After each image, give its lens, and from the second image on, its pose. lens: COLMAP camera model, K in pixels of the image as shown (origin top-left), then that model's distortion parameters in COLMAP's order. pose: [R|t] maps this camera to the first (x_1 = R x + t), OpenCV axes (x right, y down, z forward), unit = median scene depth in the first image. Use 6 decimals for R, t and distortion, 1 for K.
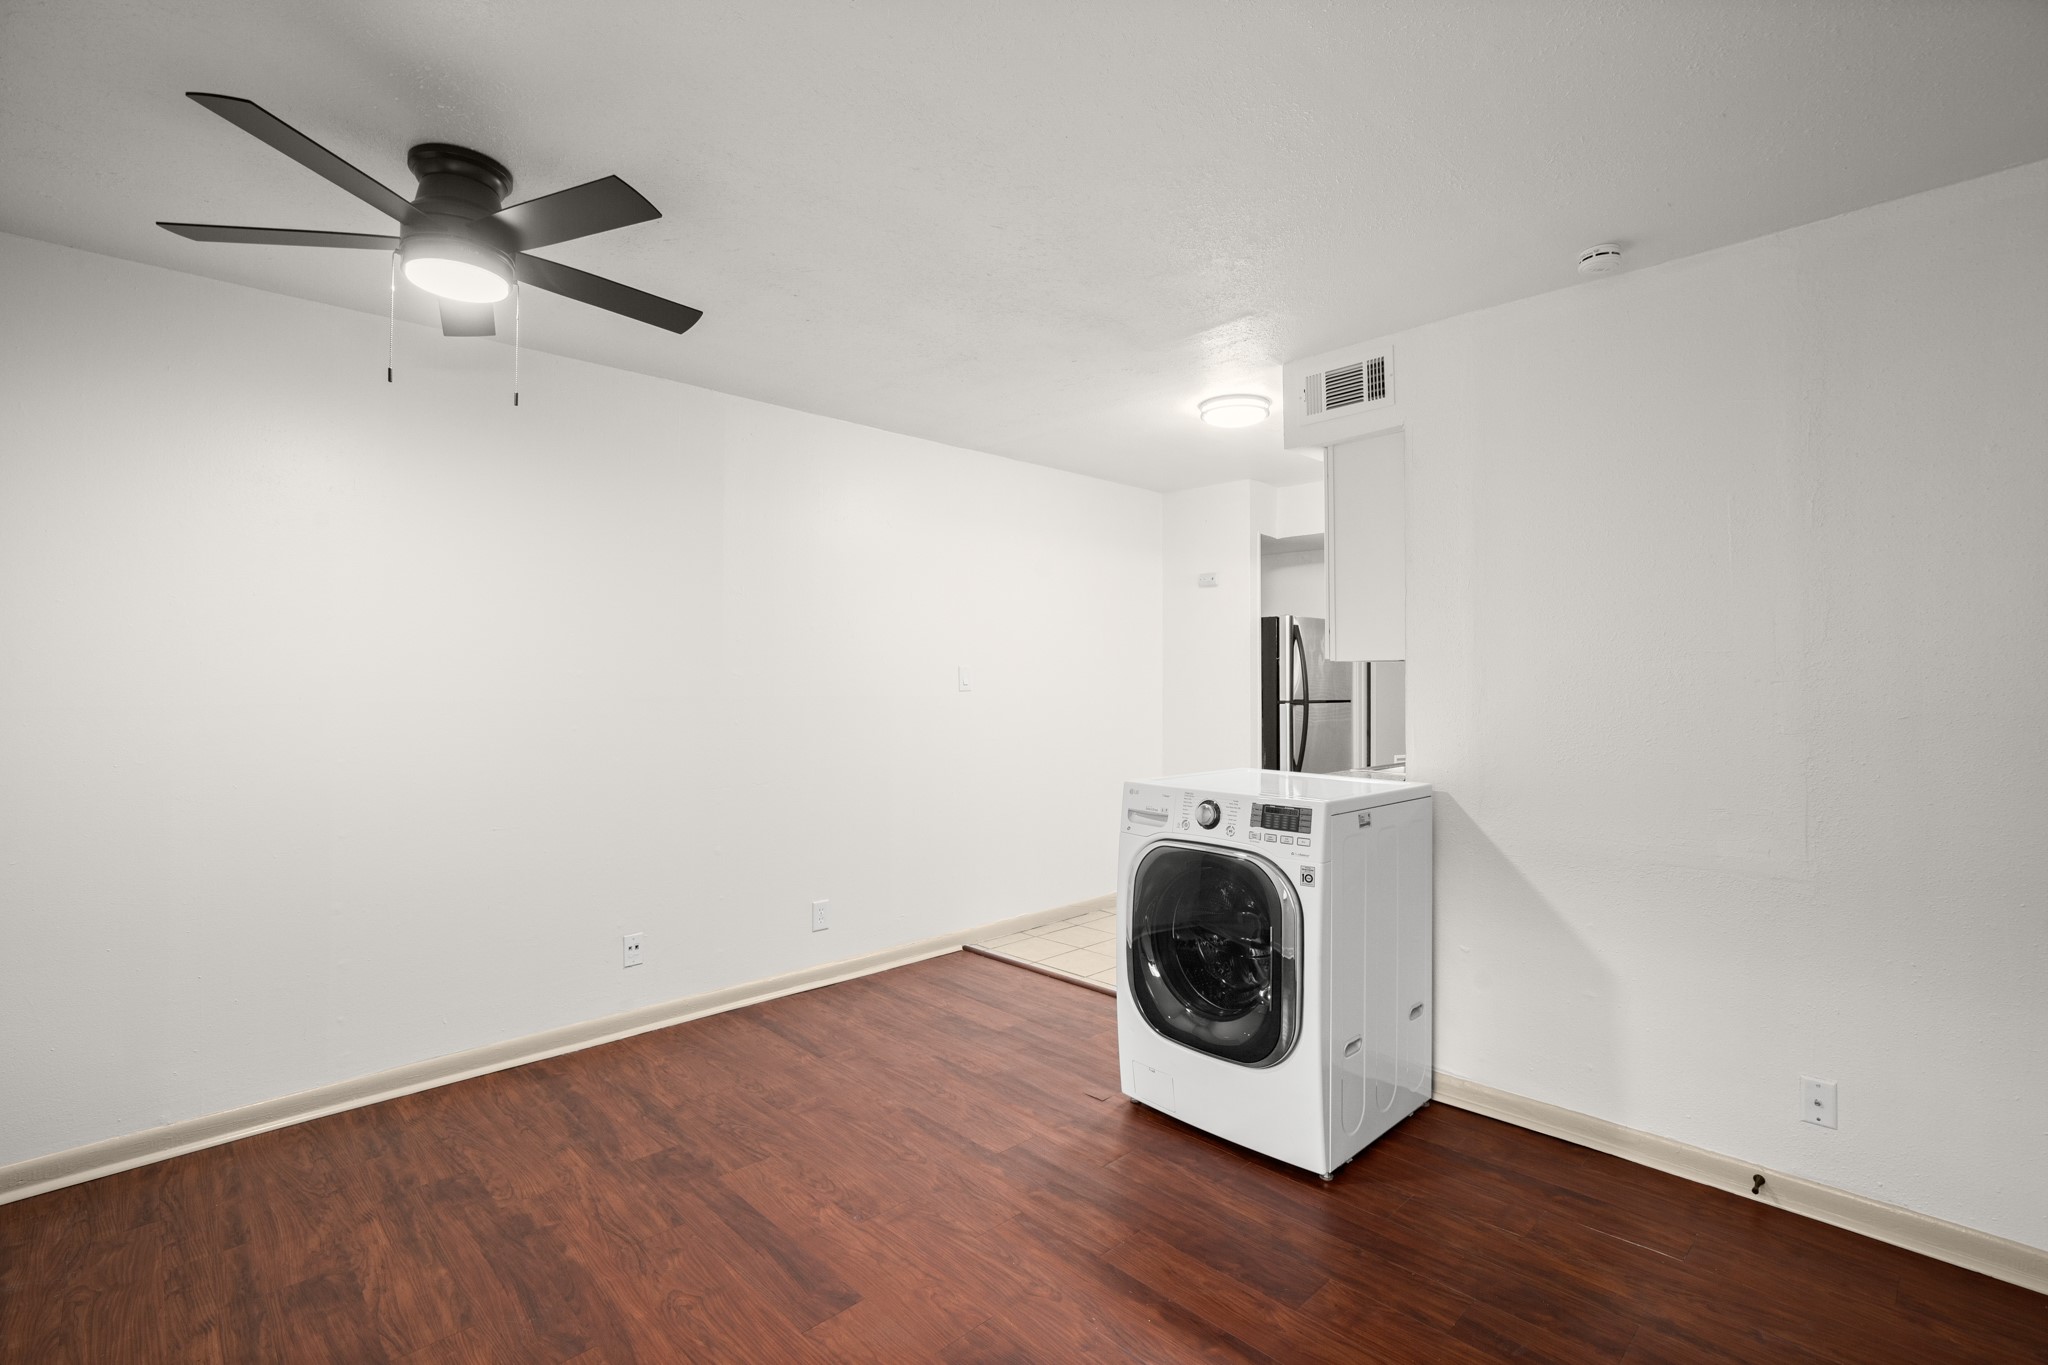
lens RADIAL K [[939.7, 0, 1032.9], [0, 939.7, 683.6], [0, 0, 1]] dist [0.012609, 0.001151]
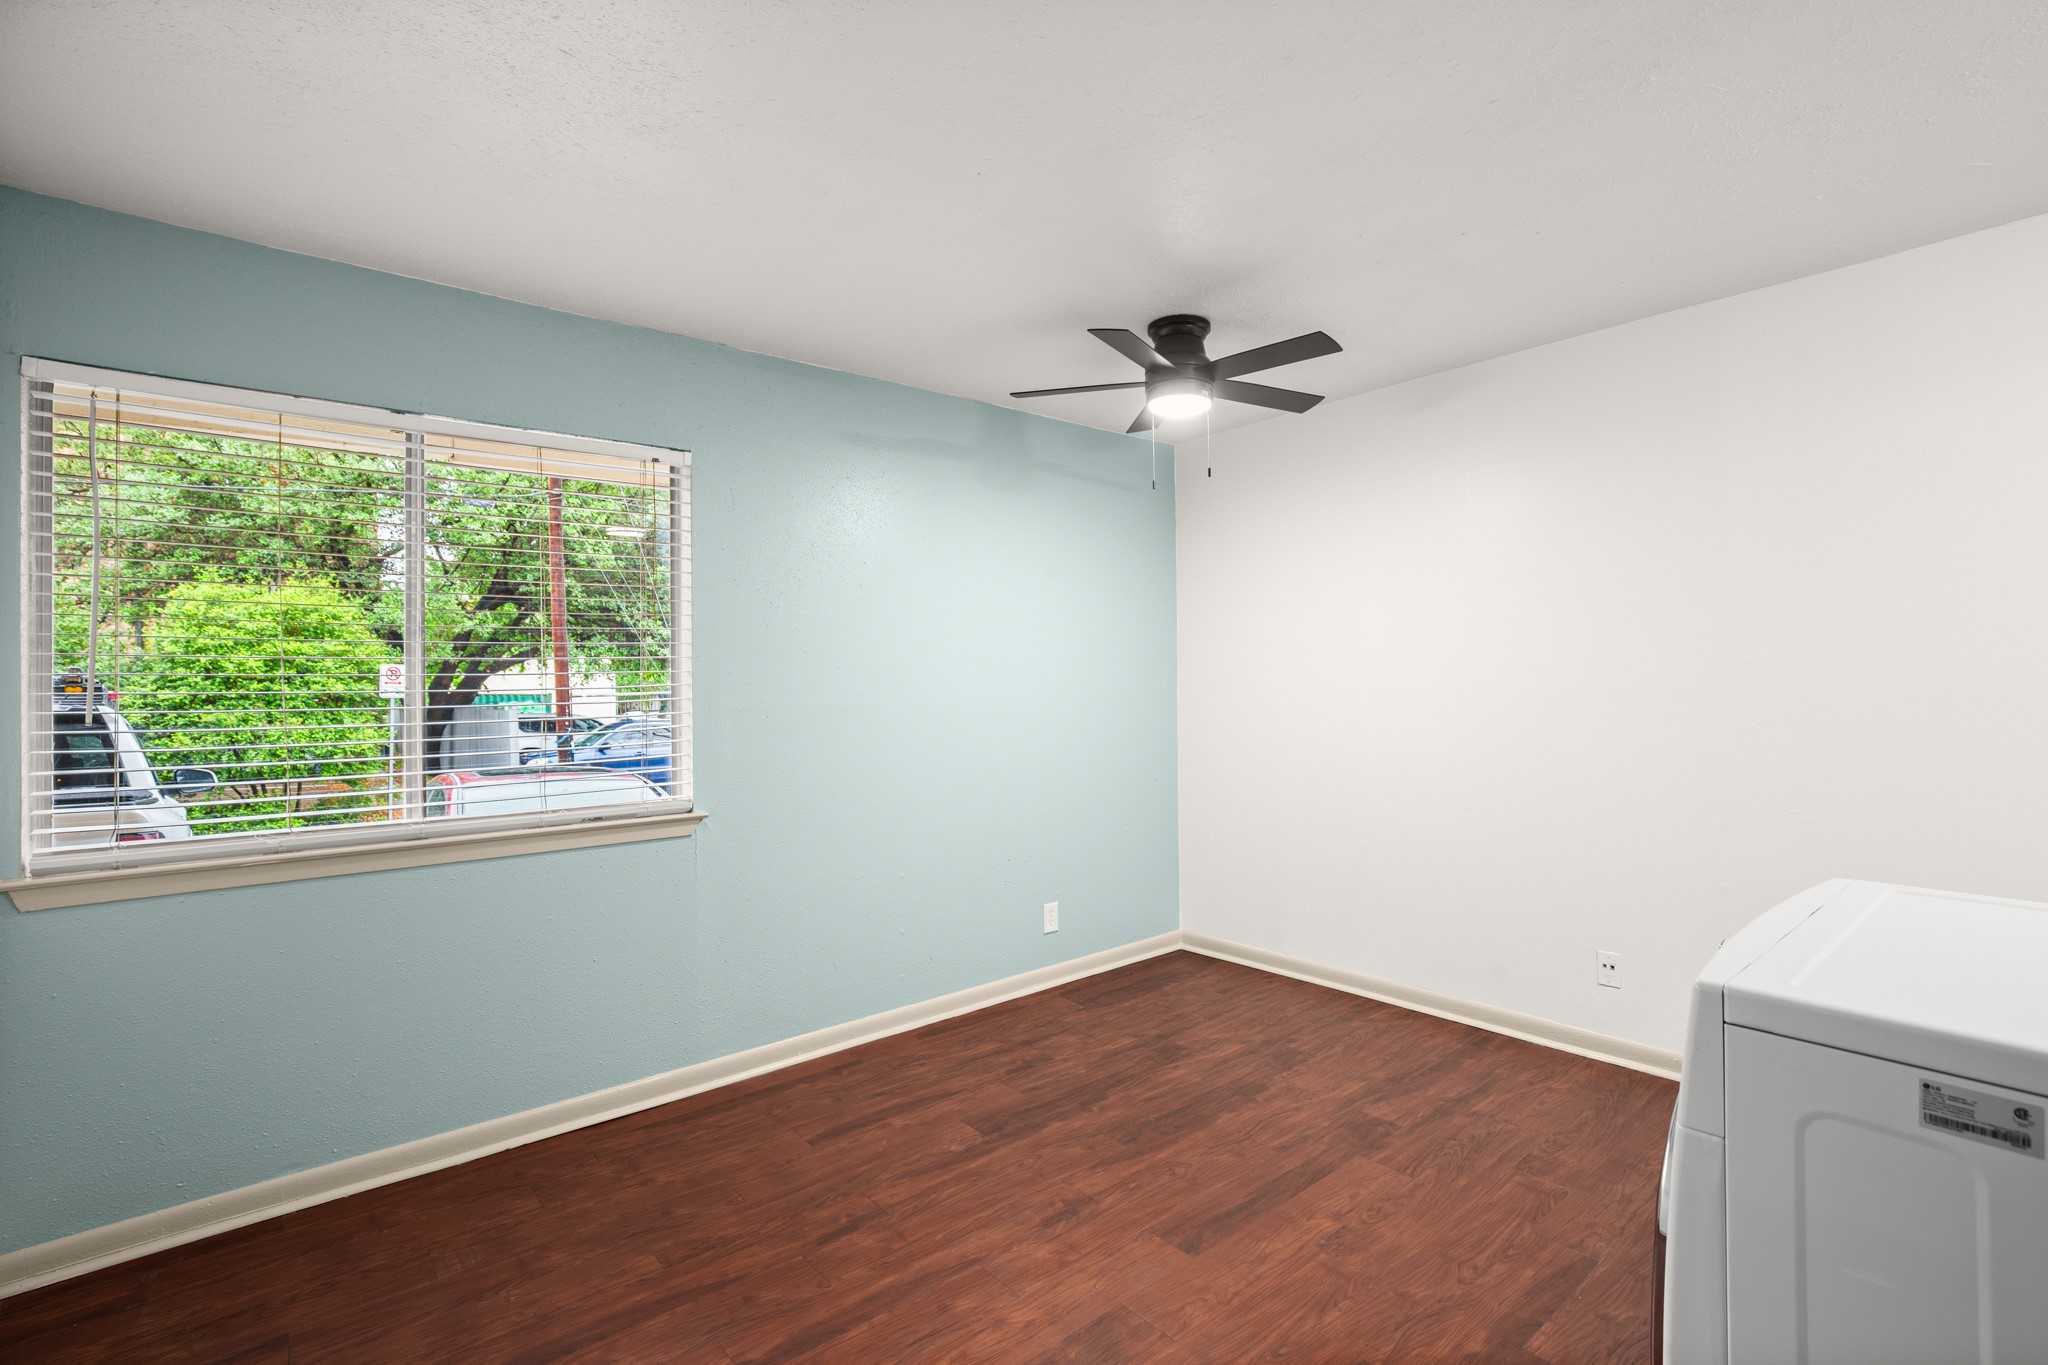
lens RADIAL K [[939.7, 0, 1034.0], [0, 939.7, 680.3], [0, 0, 1]] dist [0.012609, 0.001151]
pose [[-0.057610, 0.005134, -0.998326, 0.725398], [0.014286, 0.999889, 0.004318, -0.007546], [0.998237, -0.014013, -0.057677, 0.720807]]
